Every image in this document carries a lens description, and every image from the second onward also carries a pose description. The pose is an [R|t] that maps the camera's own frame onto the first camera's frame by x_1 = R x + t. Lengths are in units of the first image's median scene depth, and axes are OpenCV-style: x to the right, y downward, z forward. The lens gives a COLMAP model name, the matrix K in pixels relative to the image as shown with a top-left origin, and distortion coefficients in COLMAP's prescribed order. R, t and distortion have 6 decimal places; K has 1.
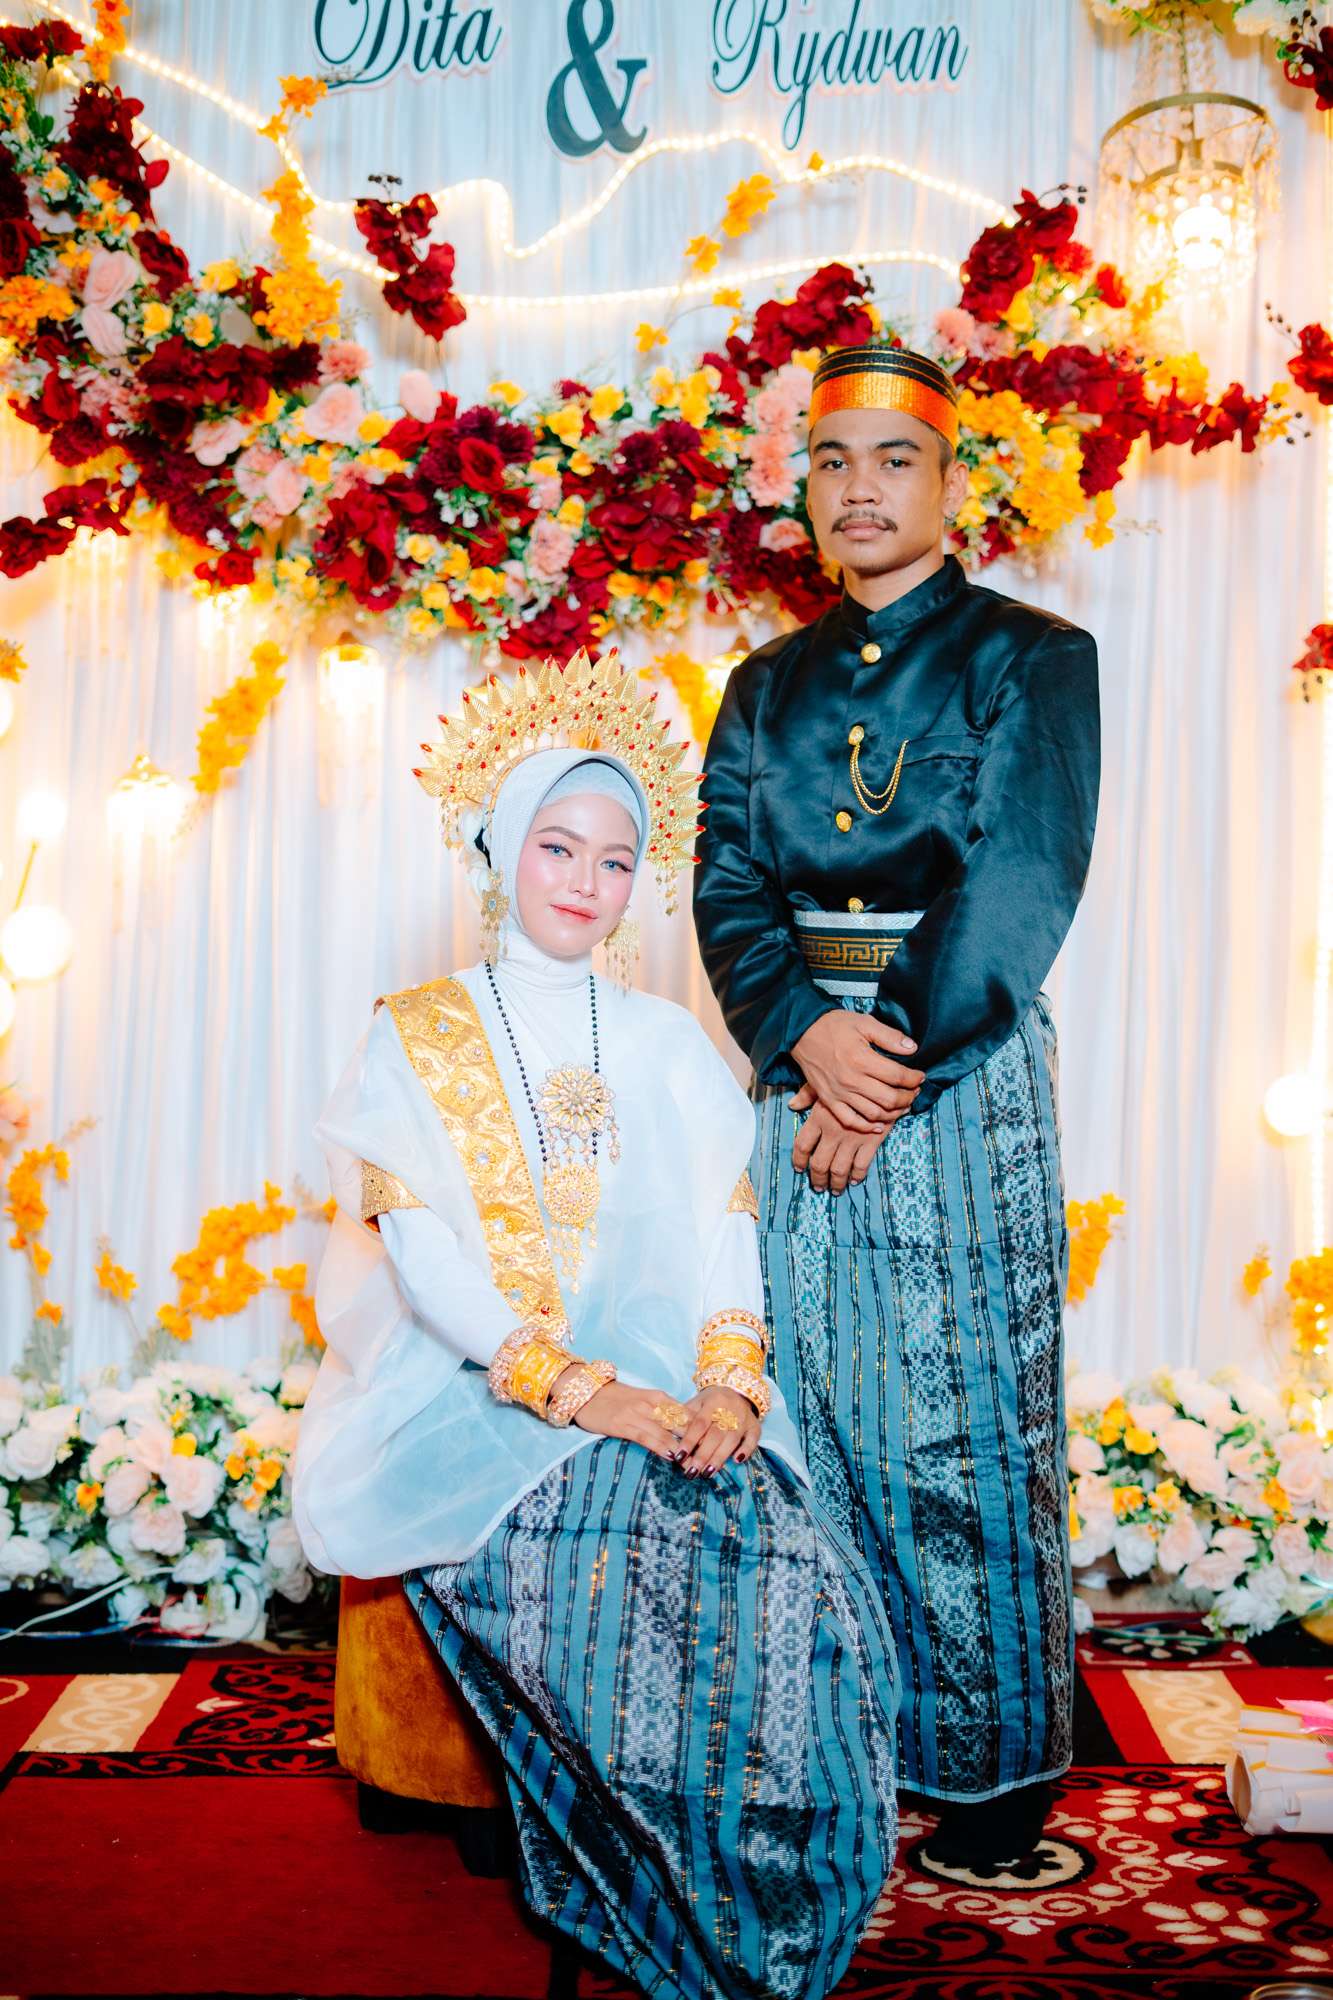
lens RADIAL K [[2934.4, 0, 666.5], [0, 2934.4, 1000.0], [0, 0, 1]] dist [-0.046586, 0.081849]
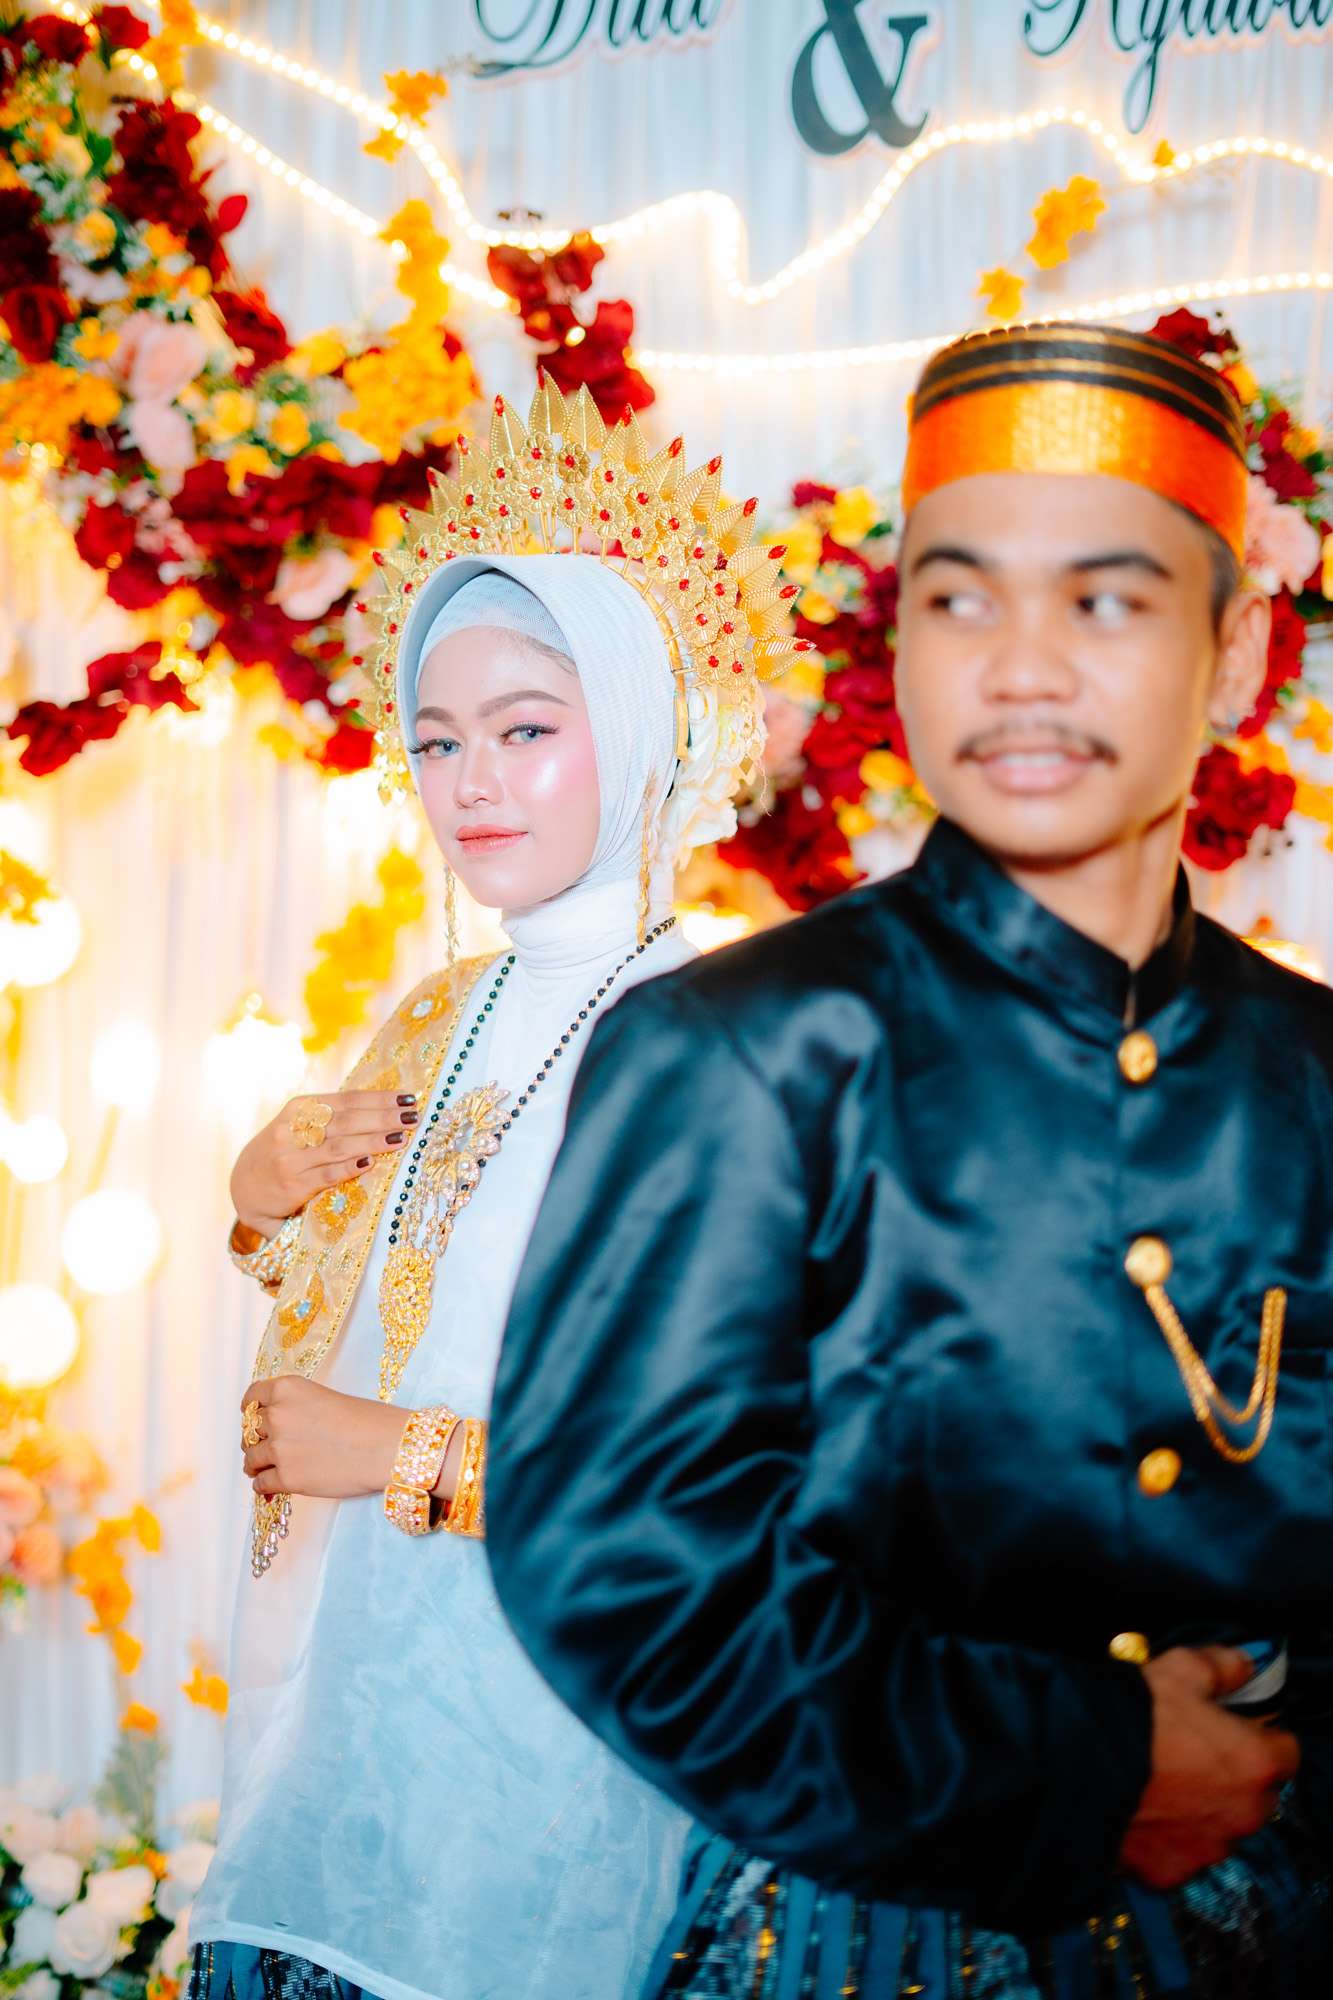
lens RADIAL K [[2934.4, 0, 666.5], [0, 2934.4, 1000.0], [0, 0, 1]] dist [-0.046586, 0.081849]
pose [[0.983590, 0.008167, -0.180235, 0.062076], [-0.002687, 0.999527, 0.030631, -0.109012], [0.180400, -0.029645, 0.983147, 0.297968]]
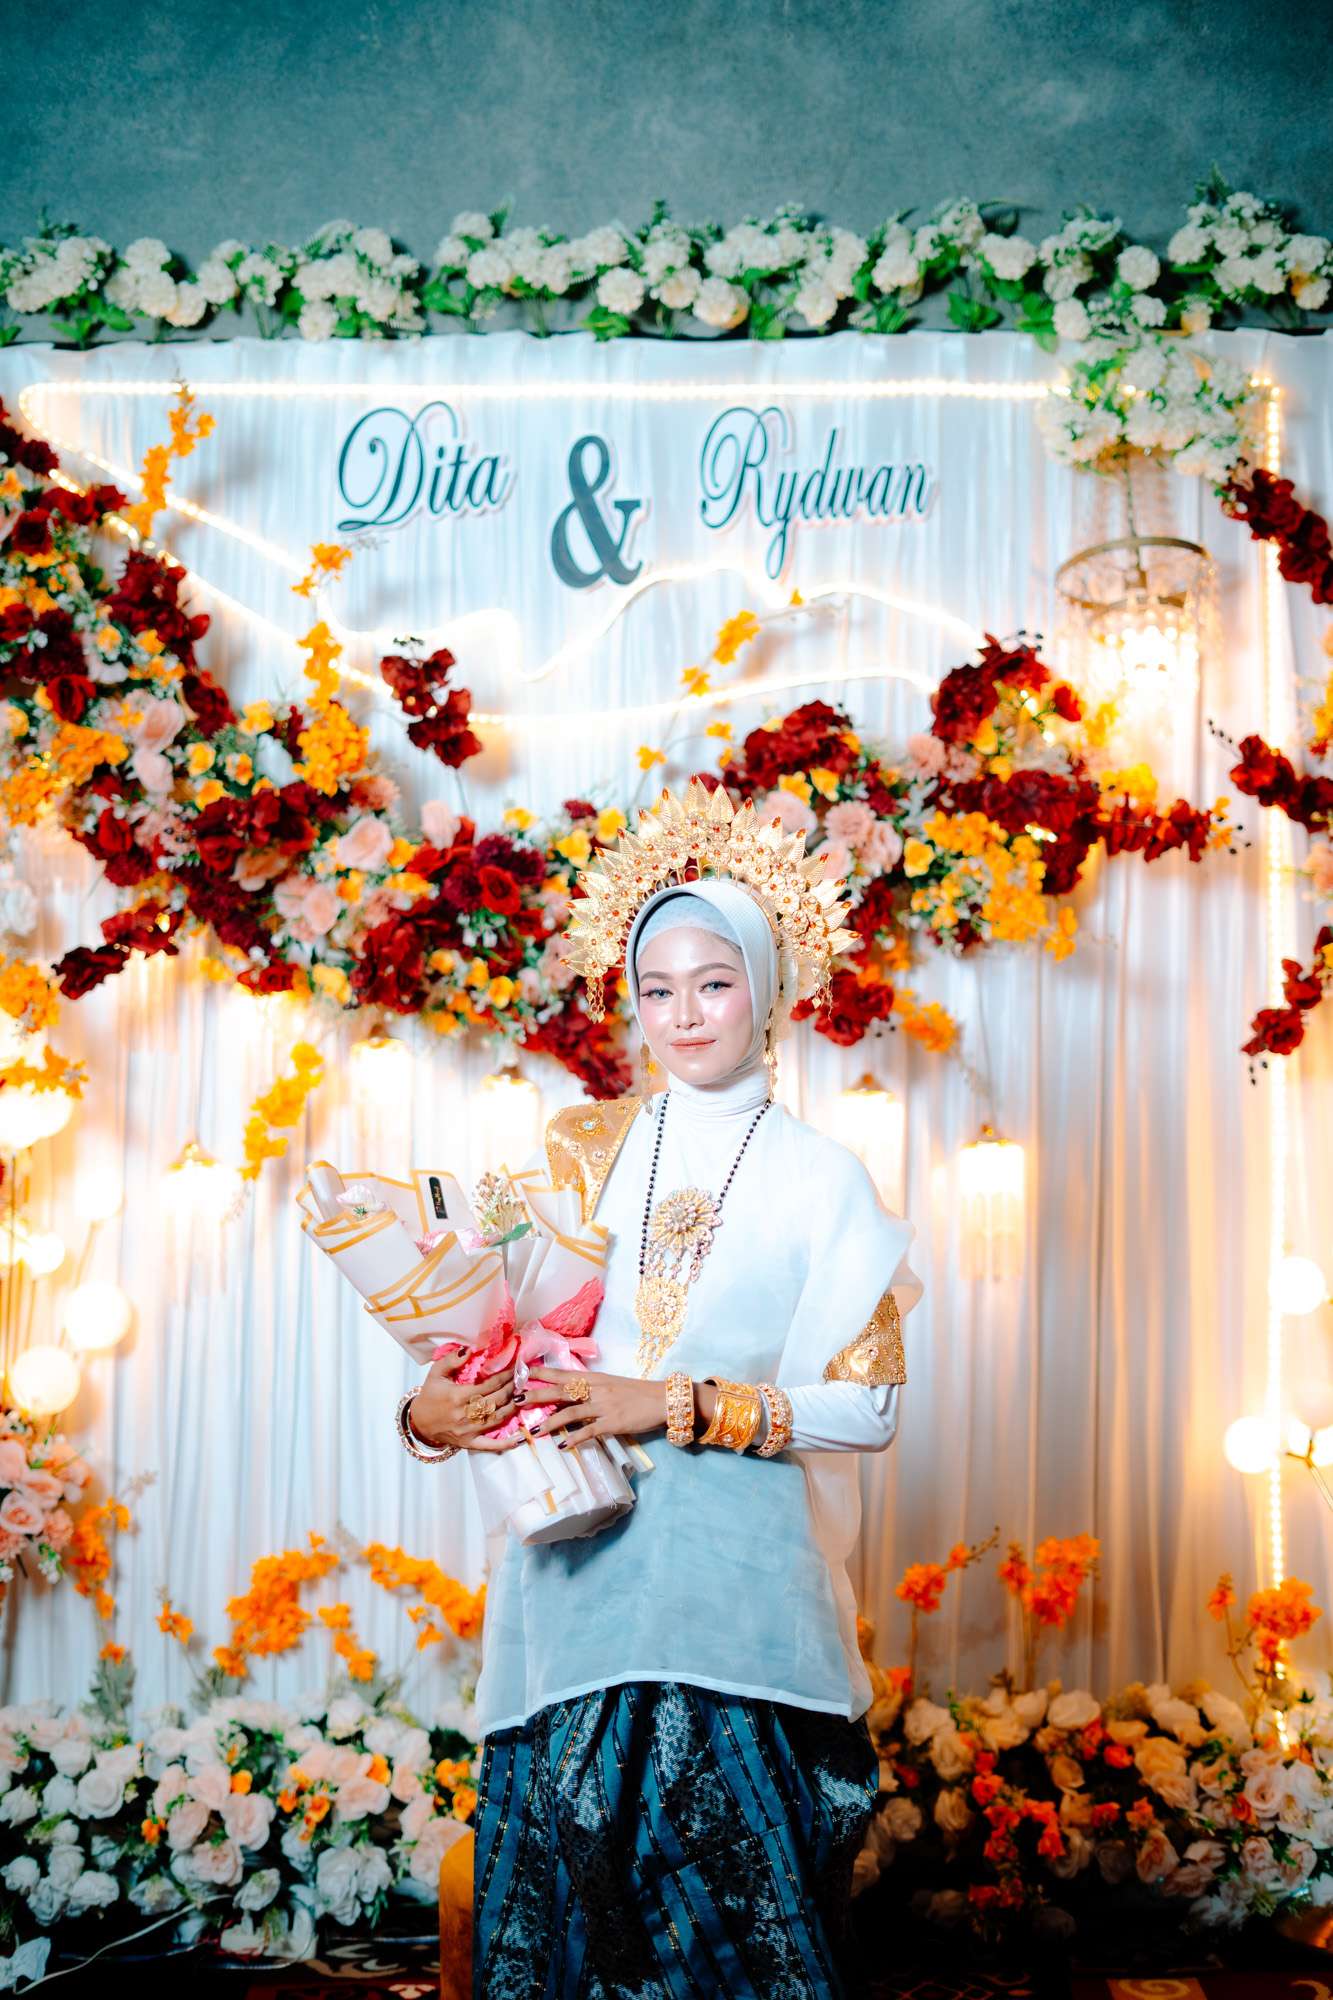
lens RADIAL K [[2934.4, 0, 666.5], [0, 2934.4, 1000.0], [0, 0, 1]] dist [-0.046586, 0.081849]
pose [[0.999820, -0.018380, 0.004667, -0.006000], [0.018514, 0.999358, -0.030672, -0.103547], [-0.004100, 0.030753, 0.999519, -0.098040]]
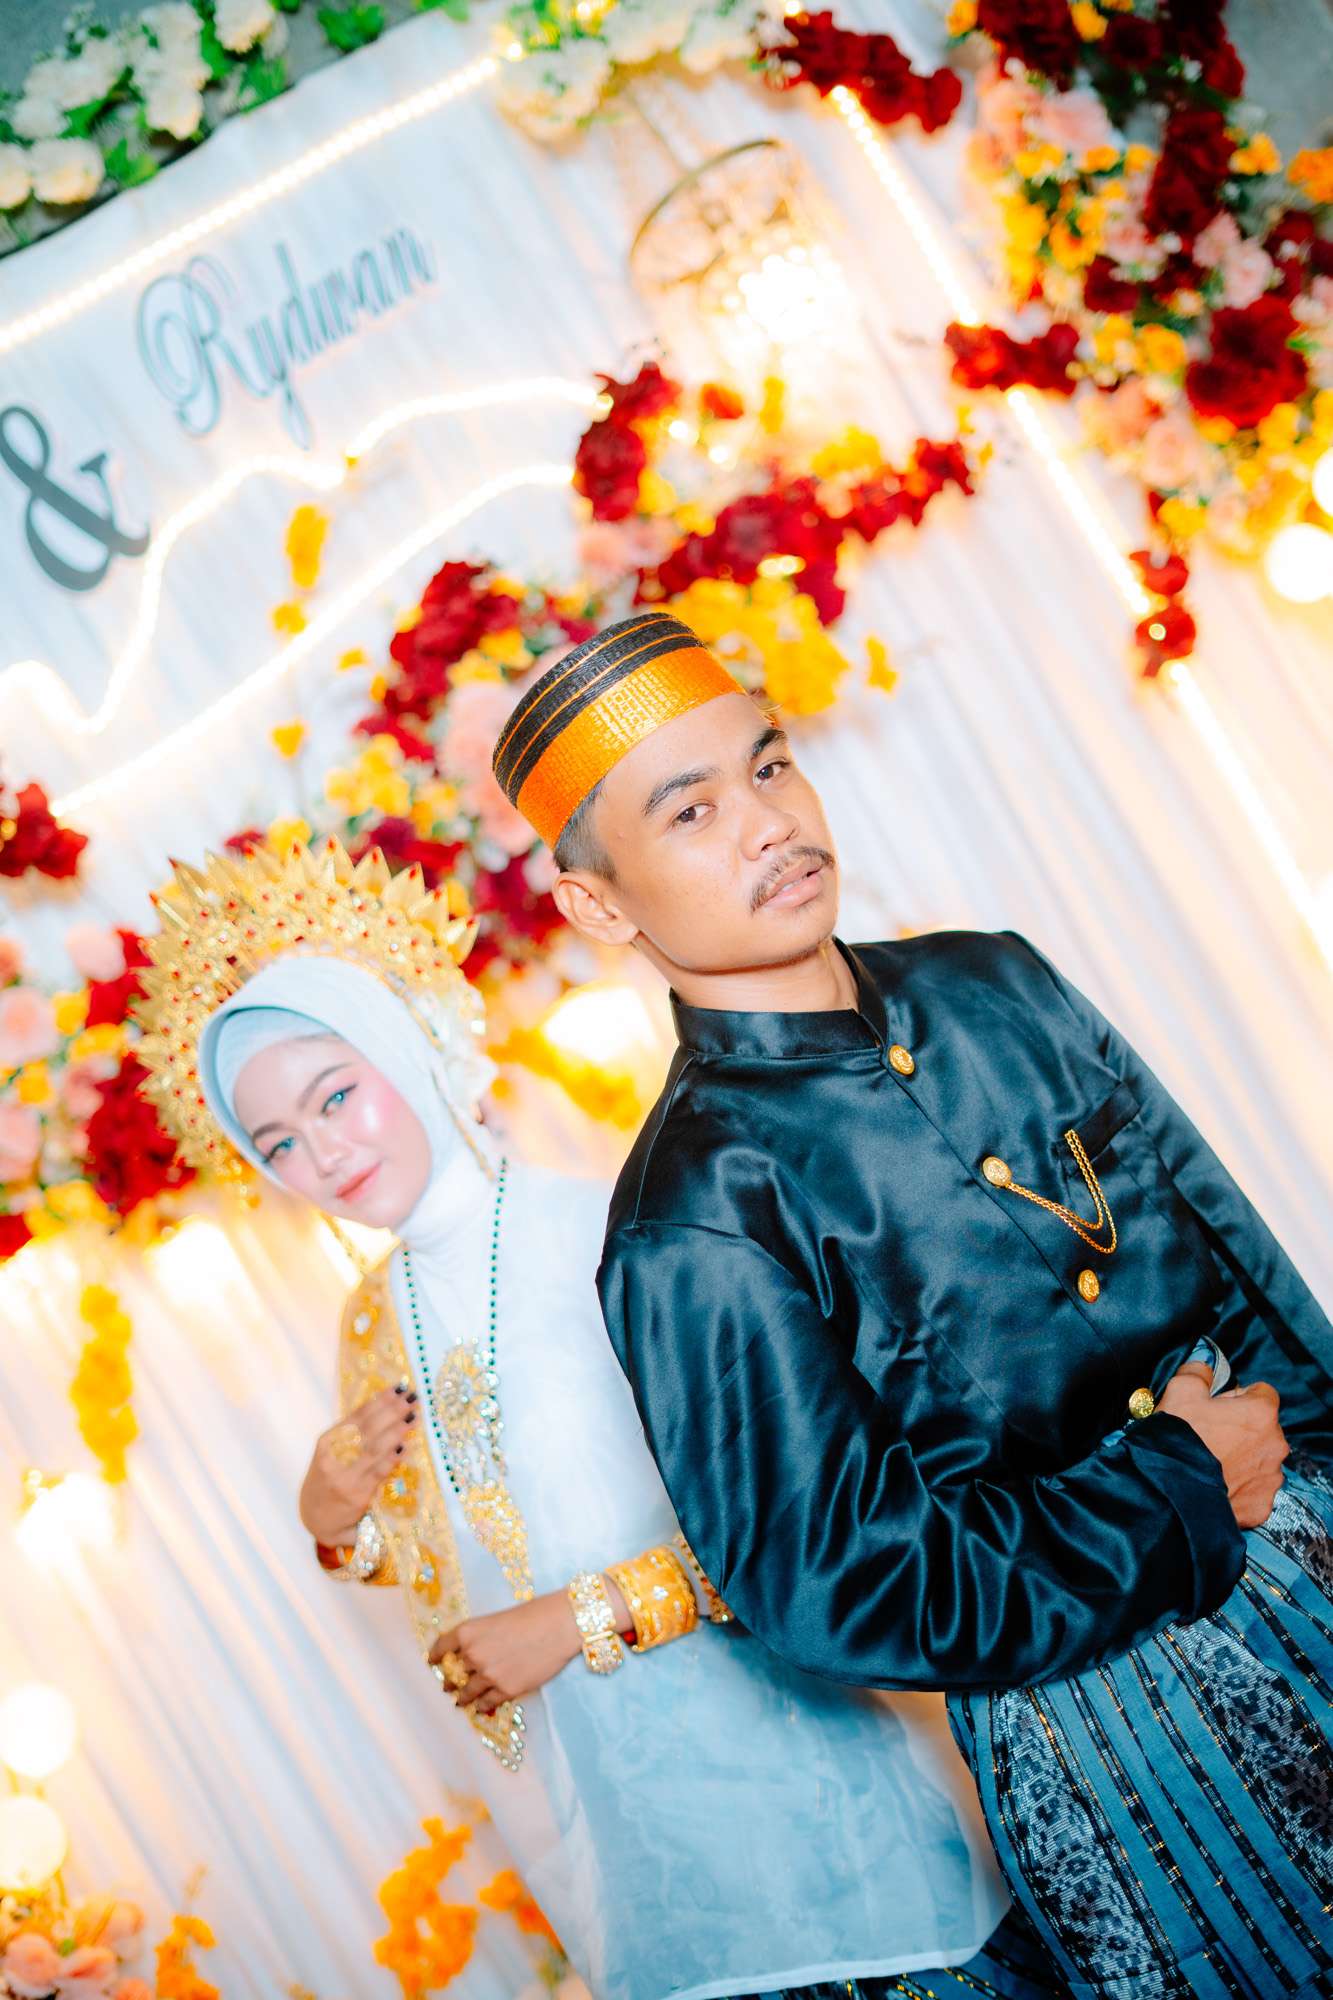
lens RADIAL K [[2934.4, 0, 666.5], [0, 2934.4, 1000.0], [0, 0, 1]] dist [-0.046586, 0.081849]
pose [[0.849458, -0.522787, 0.071516, -0.013177], [0.521335, 0.852454, 0.039141, -0.141061], [-0.081427, 0.004035, 0.996671, 0.158700]]
